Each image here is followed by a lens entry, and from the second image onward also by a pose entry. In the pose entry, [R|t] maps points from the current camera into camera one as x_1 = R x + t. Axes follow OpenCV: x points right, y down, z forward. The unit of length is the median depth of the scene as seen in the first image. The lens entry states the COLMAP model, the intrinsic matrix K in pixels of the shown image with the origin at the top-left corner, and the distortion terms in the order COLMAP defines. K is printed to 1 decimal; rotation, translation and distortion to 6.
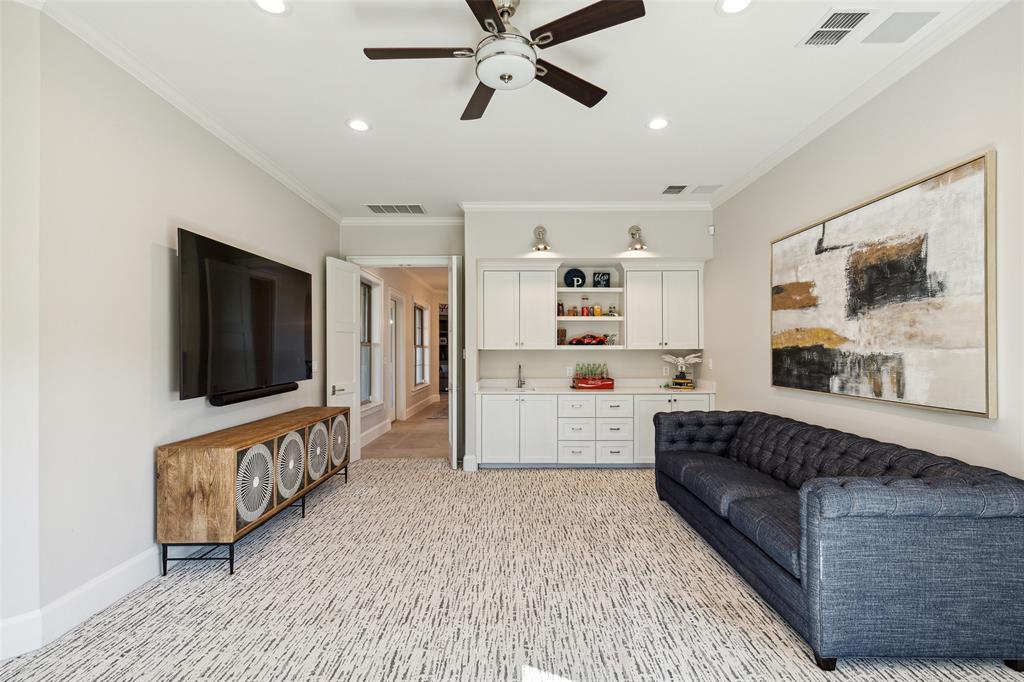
lens RADIAL K [[458.9, 0, 510.2], [0, 458.9, 345.2], [0, 0, 1]] dist [-0.000288, 0.000025]
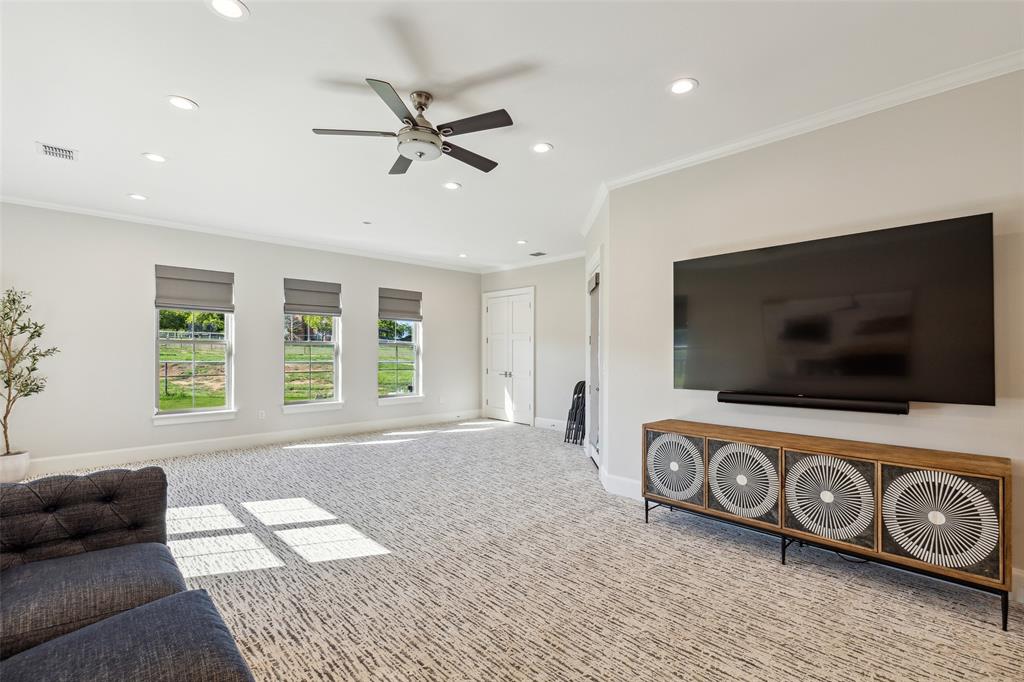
lens RADIAL K [[458.9, 0, 510.1], [0, 458.9, 346.9], [0, 0, 1]] dist [-0.000288, 0.000025]
pose [[-0.711367, -0.007011, -0.702785, 0.652525], [0.003823, 0.999897, -0.013845, 0.021484], [0.702810, -0.012536, -0.711267, 1.854582]]
